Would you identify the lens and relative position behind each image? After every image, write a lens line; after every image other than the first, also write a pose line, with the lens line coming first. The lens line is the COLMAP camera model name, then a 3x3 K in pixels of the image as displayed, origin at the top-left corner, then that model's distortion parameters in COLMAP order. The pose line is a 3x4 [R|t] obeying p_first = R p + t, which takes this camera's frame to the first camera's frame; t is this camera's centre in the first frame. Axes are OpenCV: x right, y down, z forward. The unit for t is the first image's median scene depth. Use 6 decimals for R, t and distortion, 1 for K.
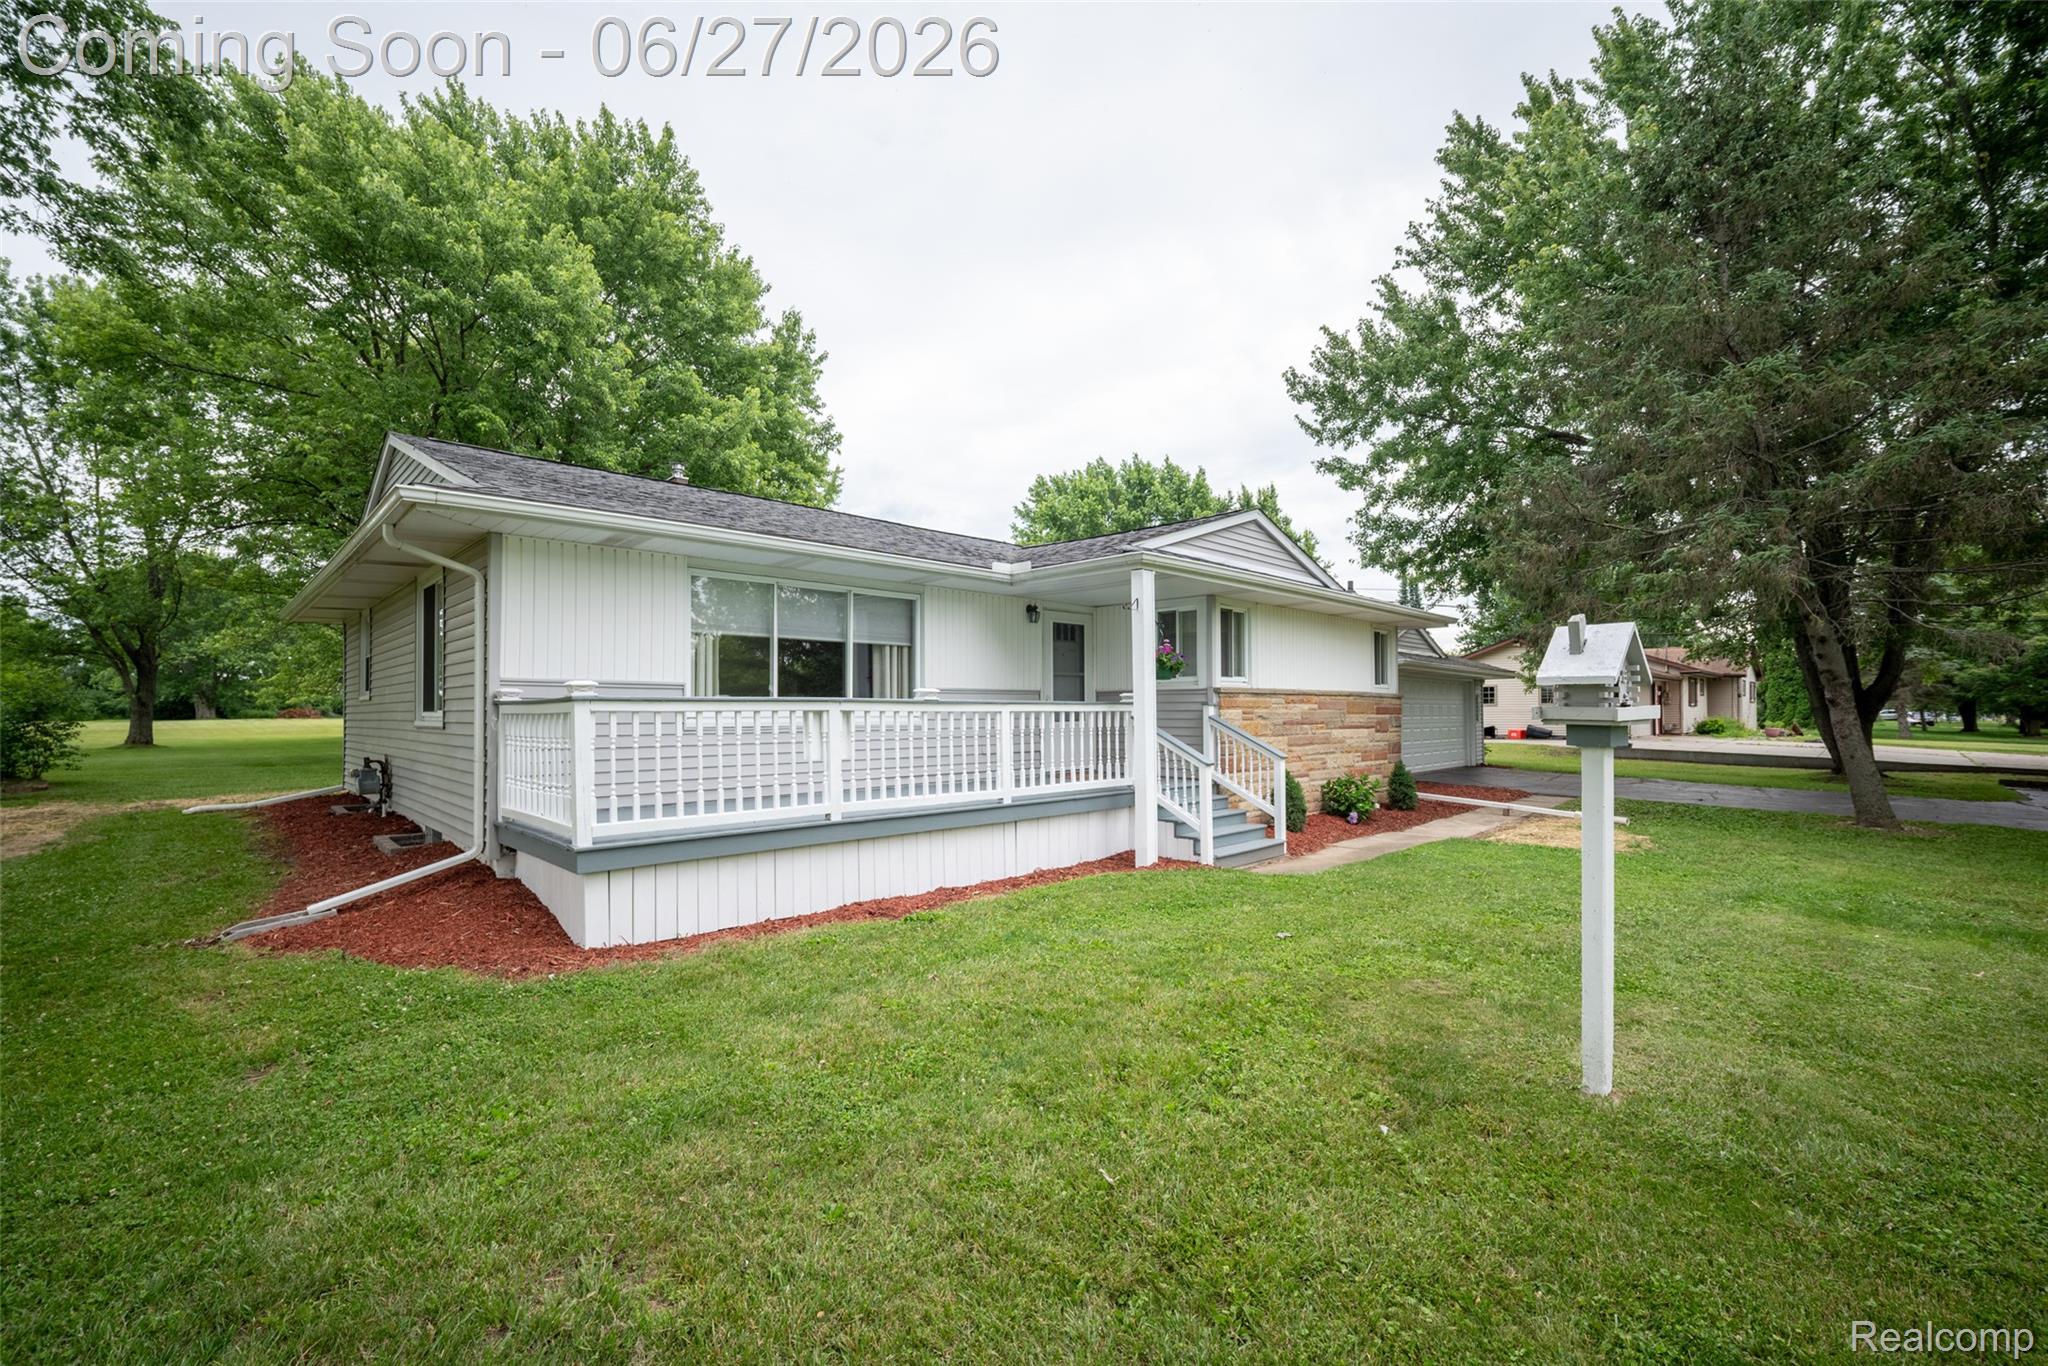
lens RADIAL K [[866.5, 0, 1031.6], [0, 866.5, 704.6], [0, 0, 1]] dist [-0.037480, -0.000054]
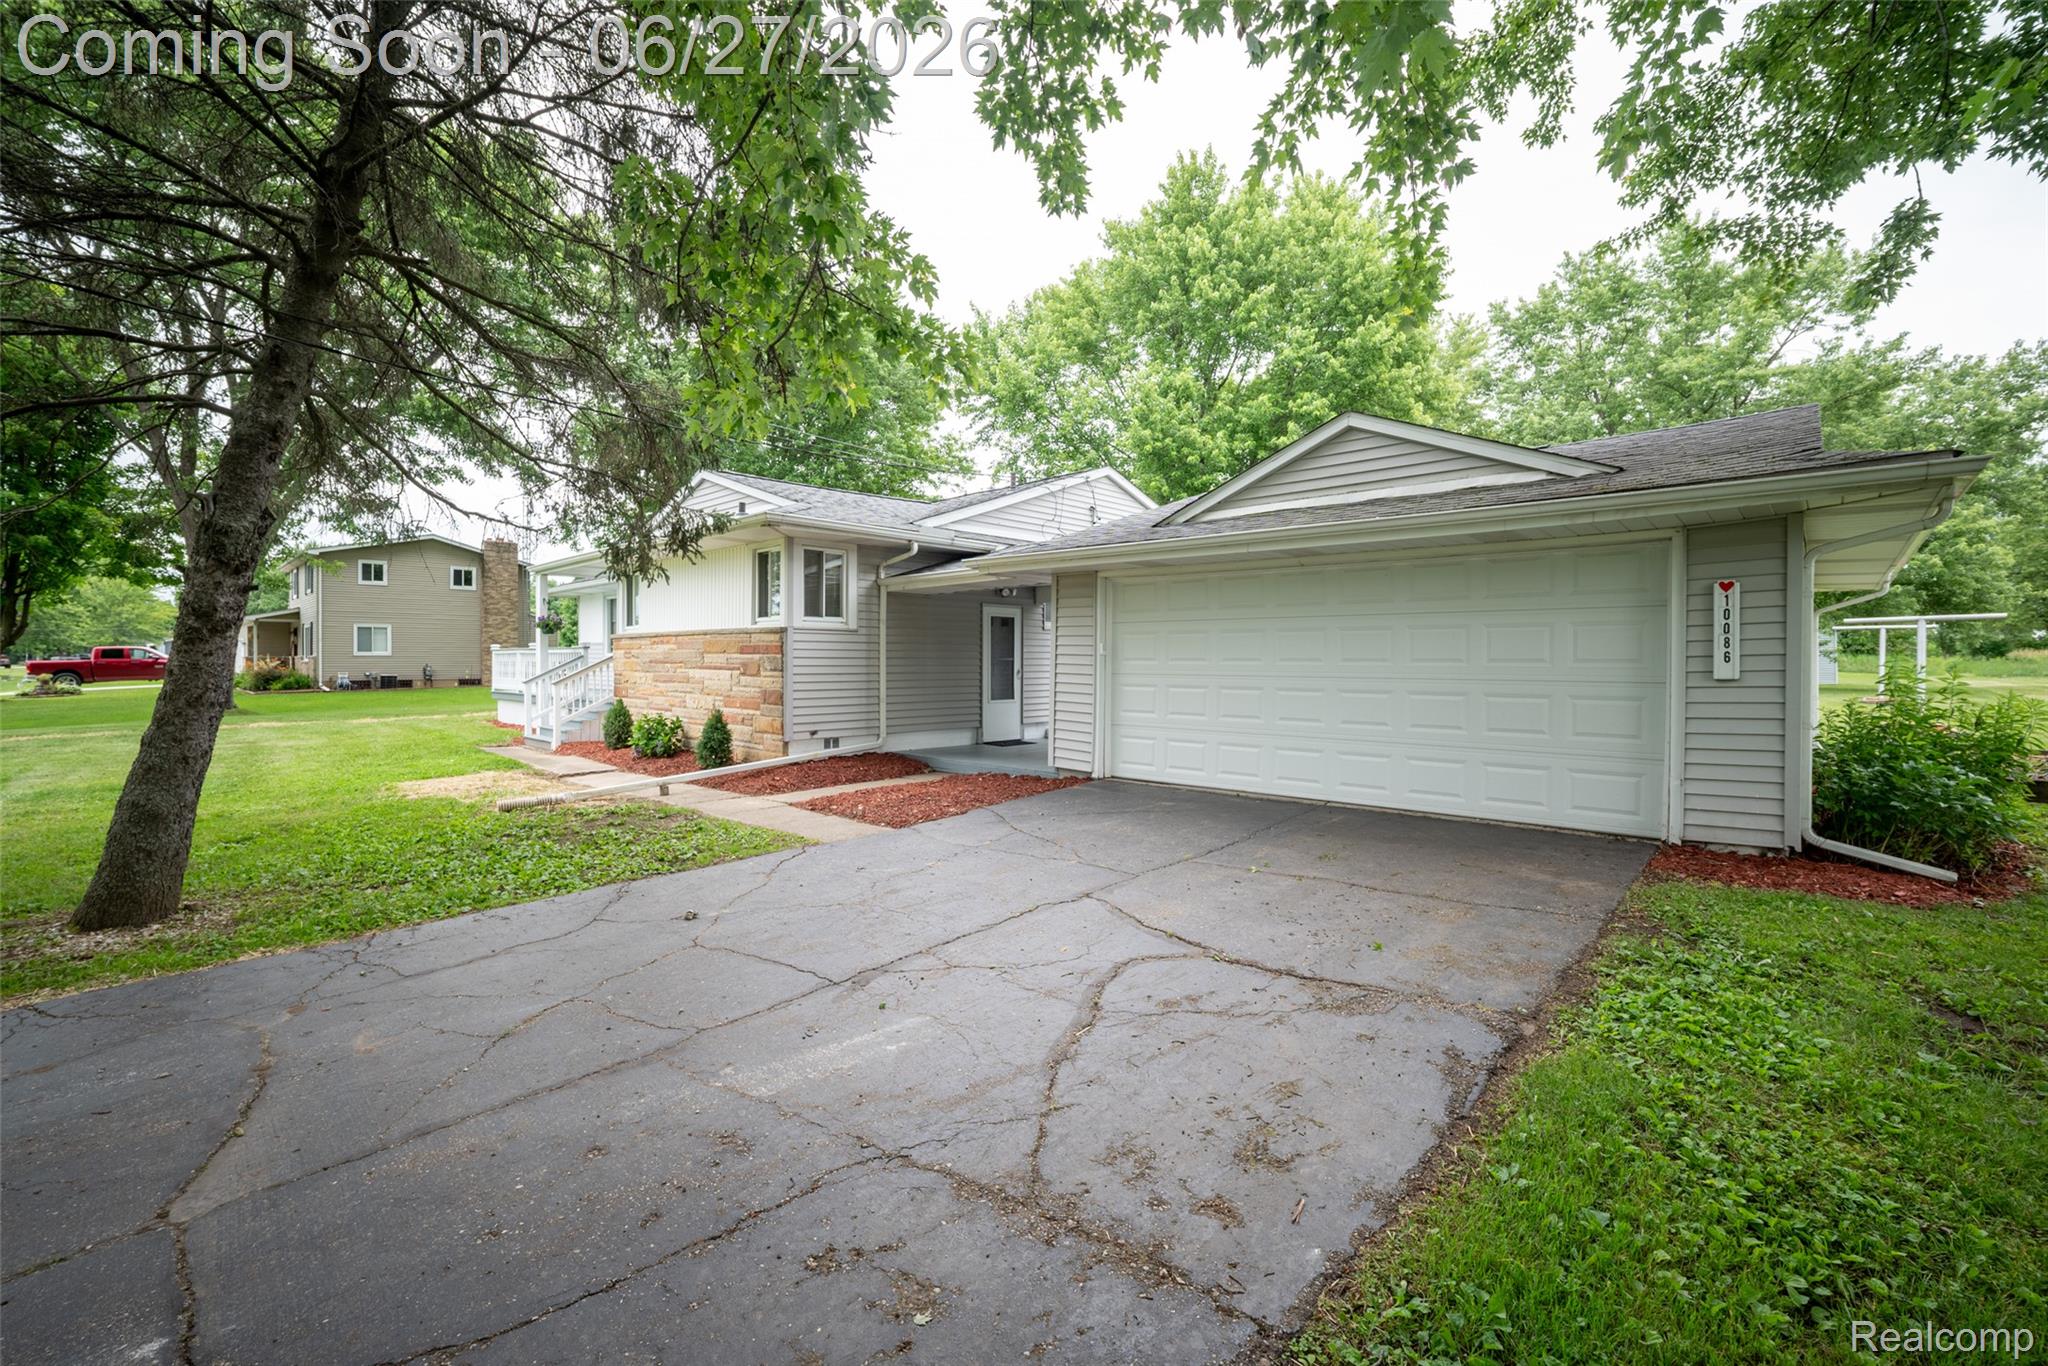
lens RADIAL K [[855.0, 0, 1024.0], [0, 855.0, 683.0], [0, 0, 1]] dist [-0.038281, 0.018672]
pose [[0.026836, 0.027894, -0.999251, 1.781893], [0.006018, 0.999588, 0.028065, 0.026177], [0.999622, -0.006766, 0.026657, 1.802650]]
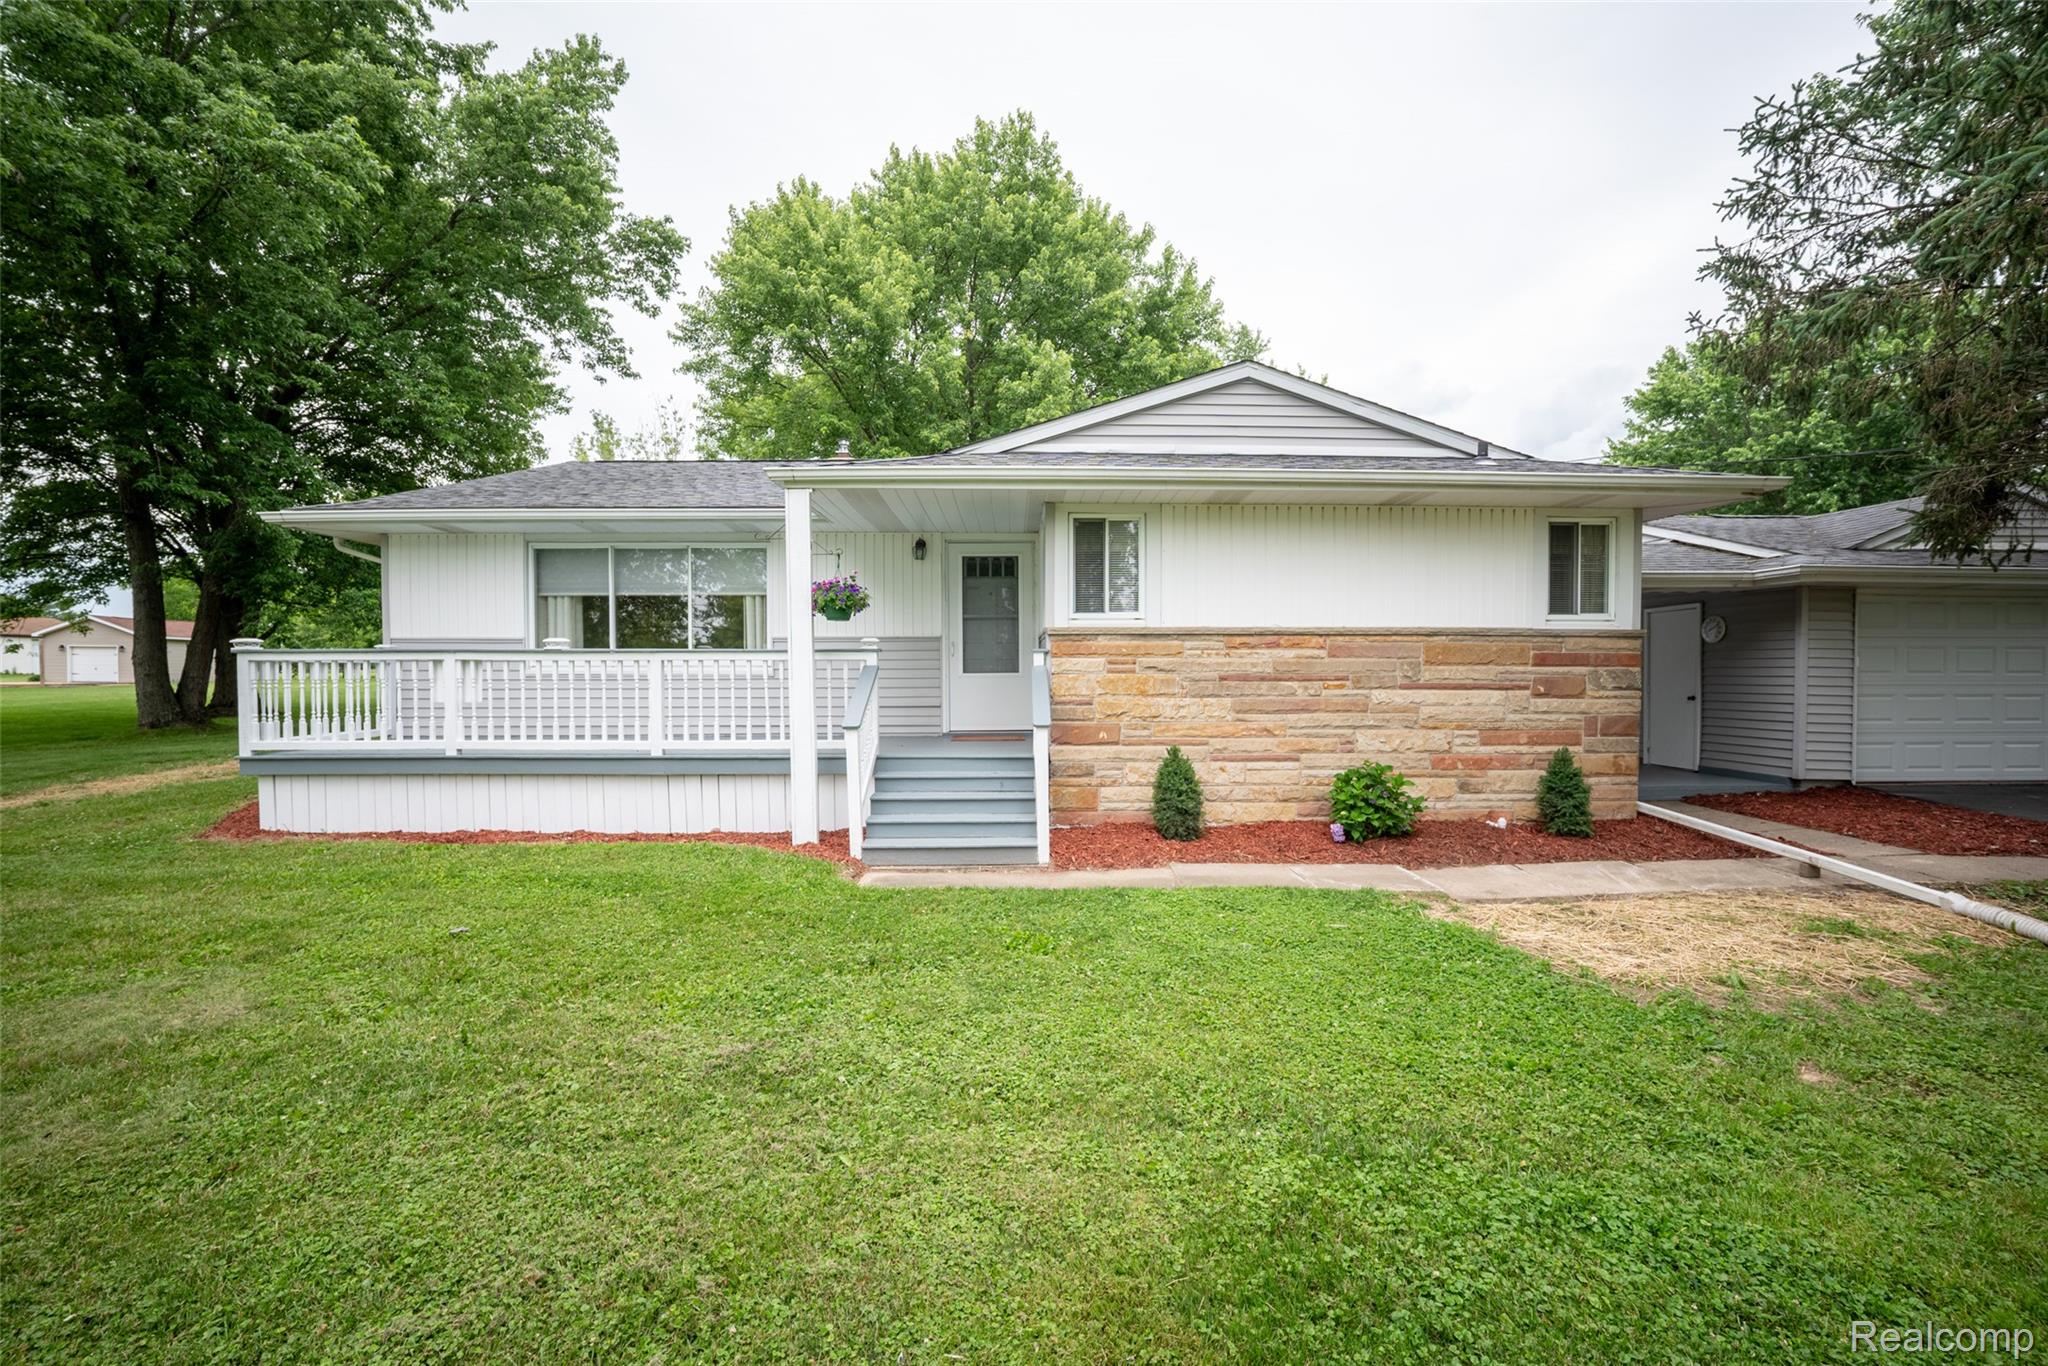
lens RADIAL K [[863.2, 0, 1028.1], [0, 863.2, 686.4], [0, 0, 1]] dist [-0.035400, 0.013422]
pose [[0.727067, 0.019469, -0.686290, 0.784201], [0.004923, 0.999424, 0.033568, 0.005679], [0.686548, -0.027784, 0.726553, 0.500917]]
